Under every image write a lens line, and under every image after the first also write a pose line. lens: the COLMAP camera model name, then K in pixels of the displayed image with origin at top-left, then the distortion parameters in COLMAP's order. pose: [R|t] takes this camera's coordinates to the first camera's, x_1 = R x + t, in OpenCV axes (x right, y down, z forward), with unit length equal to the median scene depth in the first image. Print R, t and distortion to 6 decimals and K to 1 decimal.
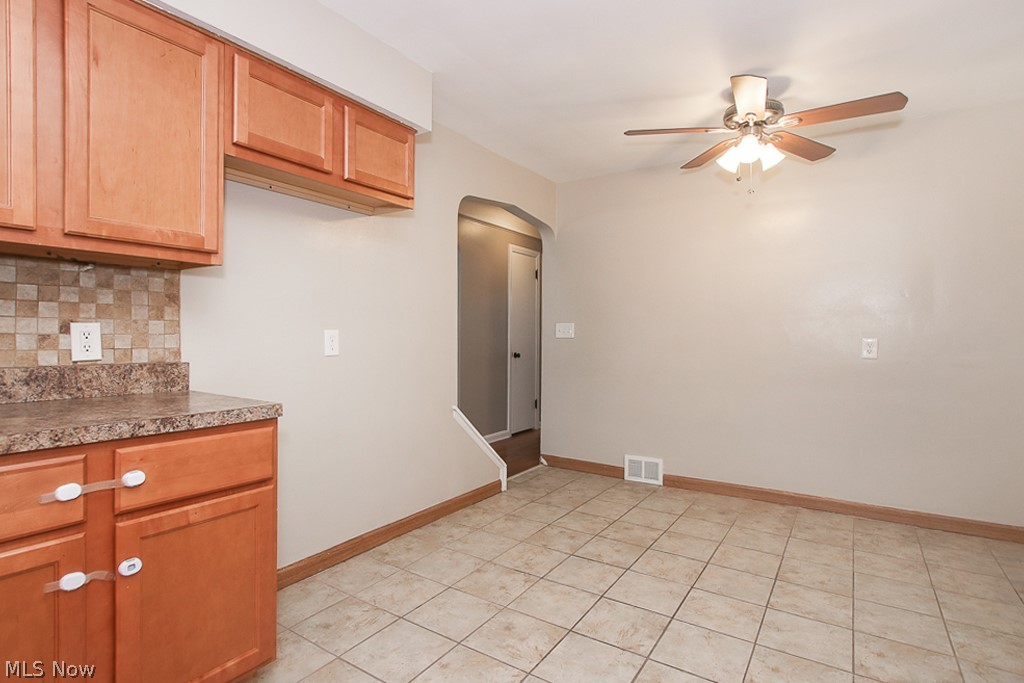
lens RADIAL K [[513.6, 0, 512.0], [0, 513.6, 341.5], [0, 0, 1]] dist [-0.003410, -0.000907]
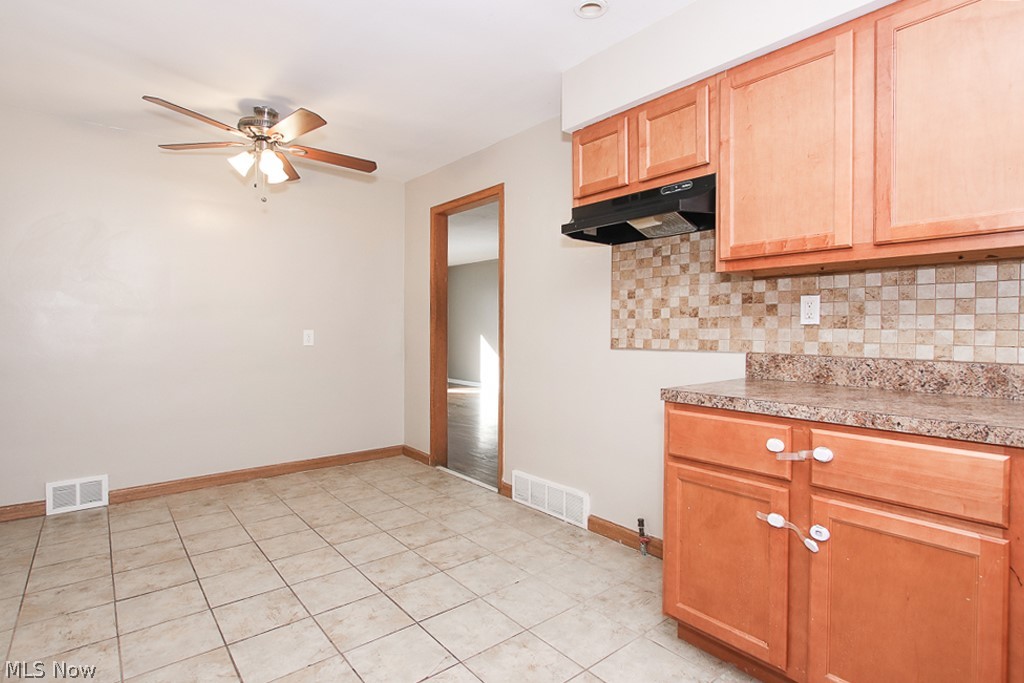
lens RADIAL K [[518.9, 0, 507.7], [0, 518.9, 335.0], [0, 0, 1]] dist [-0.007739, -0.000220]
pose [[0.298392, -0.017775, 0.954278, -0.478747], [0.009457, 0.999833, 0.015666, -0.011296], [-0.954396, 0.004350, 0.298510, 0.171167]]
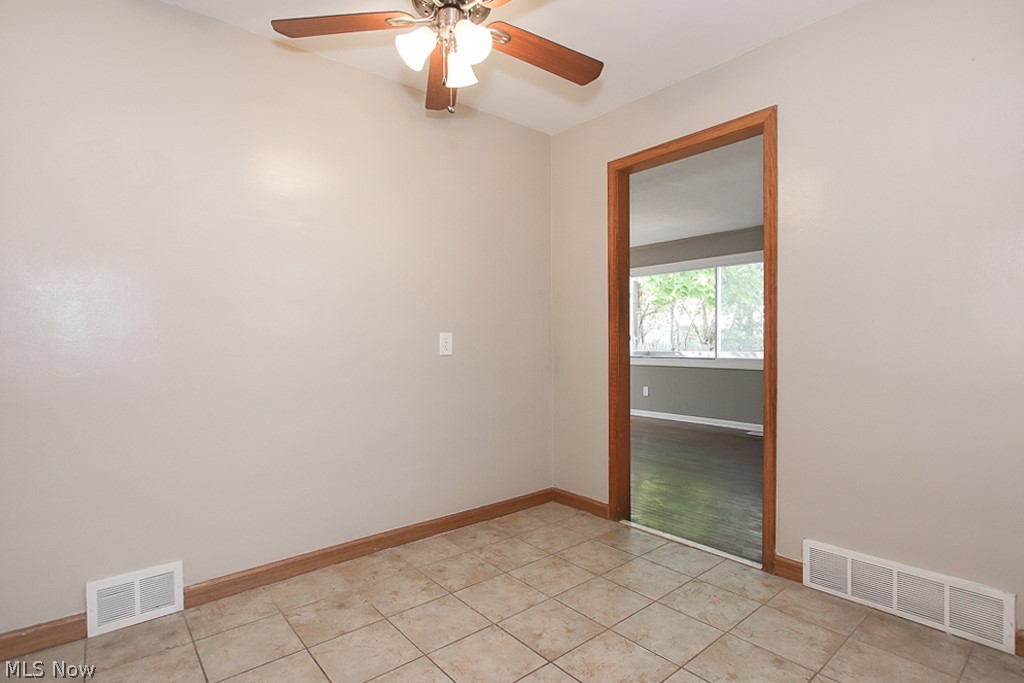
lens RADIAL K [[507.7, 0, 506.6], [0, 507.7, 345.5], [0, 0, 1]] dist [-0.011514, 0.000413]
pose [[0.284174, -0.016194, 0.958636, -0.162227], [0.018608, 0.999762, 0.011372, 0.010414], [-0.958592, 0.014607, 0.284408, 0.789655]]
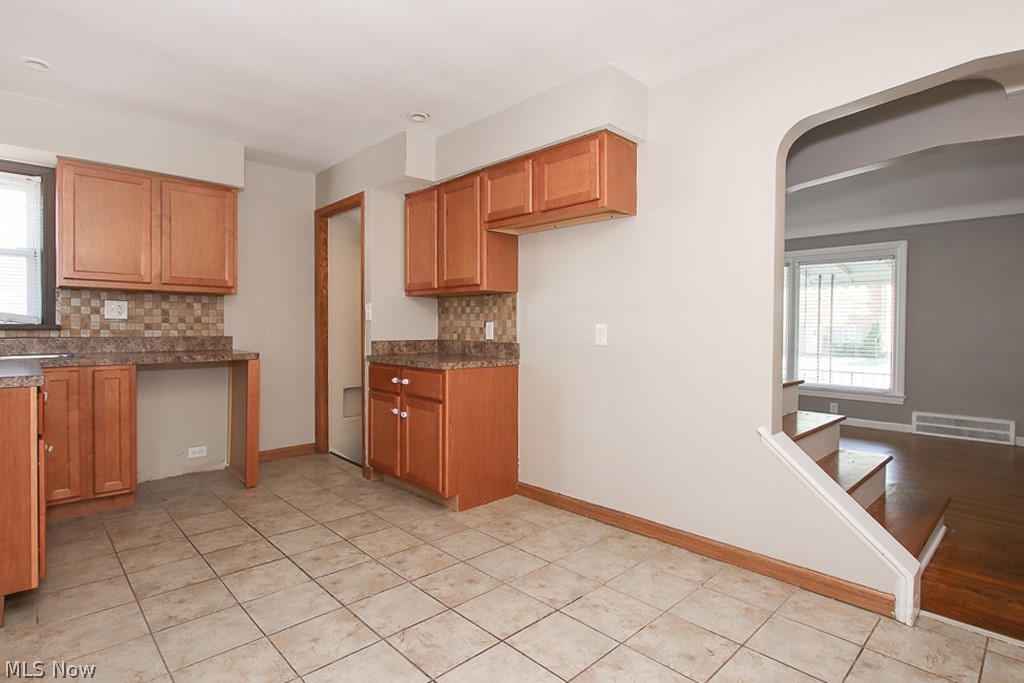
lens RADIAL K [[518.9, 0, 507.7], [0, 518.9, 335.0], [0, 0, 1]] dist [-0.007739, -0.000220]
pose [[-0.218002, 0.009494, -0.975902, 0.854567], [-0.019782, 0.999704, 0.014145, -0.010159], [0.975748, 0.022389, -0.217750, 1.020804]]
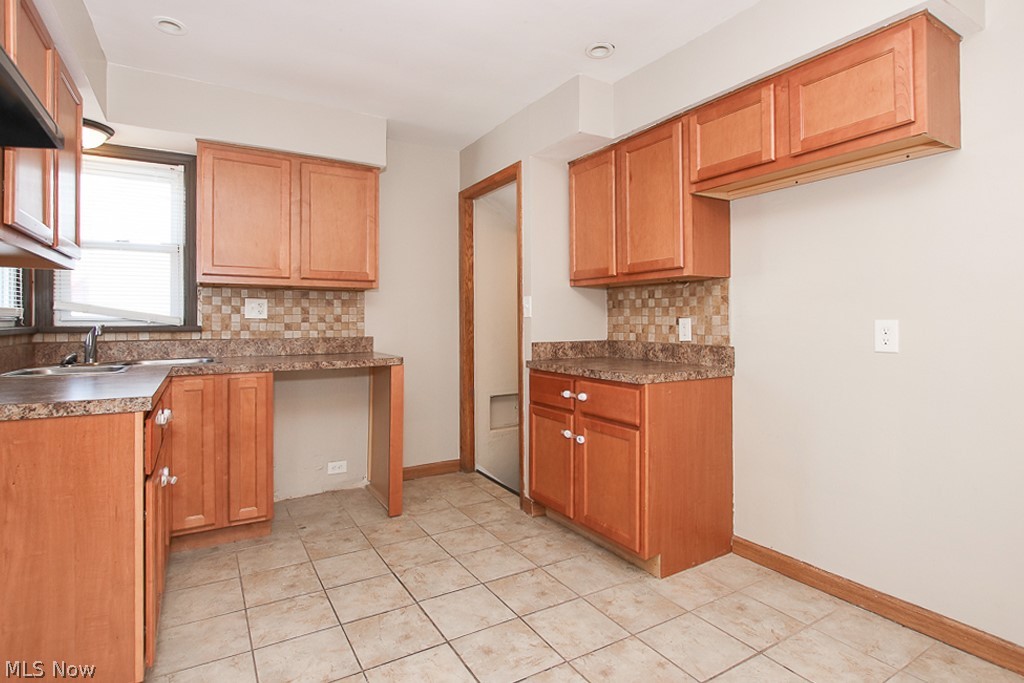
lens RADIAL K [[519.4, 0, 507.7], [0, 519.4, 319.0], [0, 0, 1]] dist [-0.011582, 0.001089]
pose [[-0.428973, -0.007643, -0.903285, 0.608918], [-0.011084, 0.999933, -0.003197, -0.015021], [0.903249, 0.008640, -0.429029, 0.788447]]
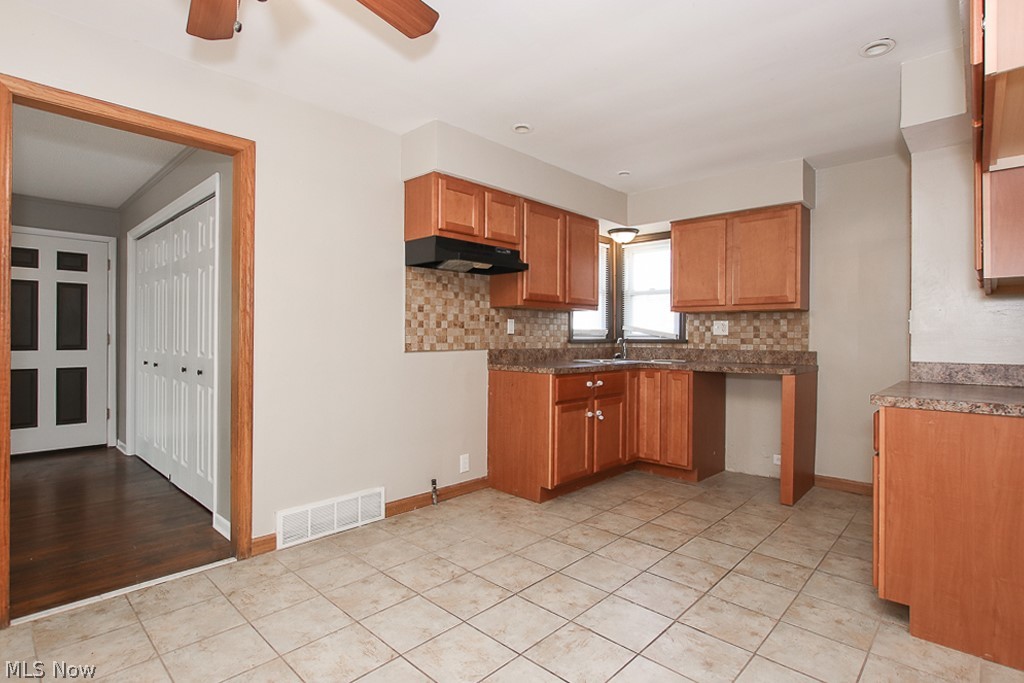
lens RADIAL K [[509.4, 0, 511.6], [0, 509.4, 337.3], [0, 0, 1]] dist [-0.006782, 0.000577]
pose [[-0.985995, -0.012986, 0.166269, 0.149774], [-0.010880, 0.999849, 0.013571, -0.020860], [-0.166420, 0.011572, -0.985987, 1.493446]]
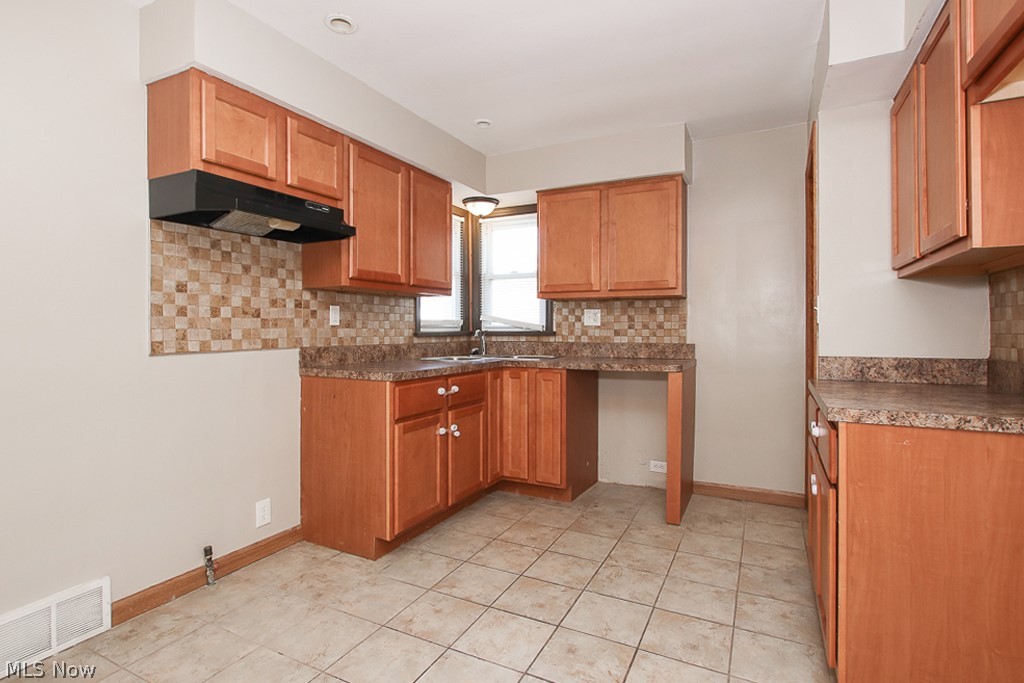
lens RADIAL K [[514.0, 0, 510.6], [0, 514.0, 330.1], [0, 0, 1]] dist [-0.016407, 0.007577]
pose [[-0.992787, -0.006109, -0.119738, 0.156342], [-0.007823, 0.999874, 0.013849, -0.019088], [0.119638, 0.014685, -0.992709, 1.152275]]
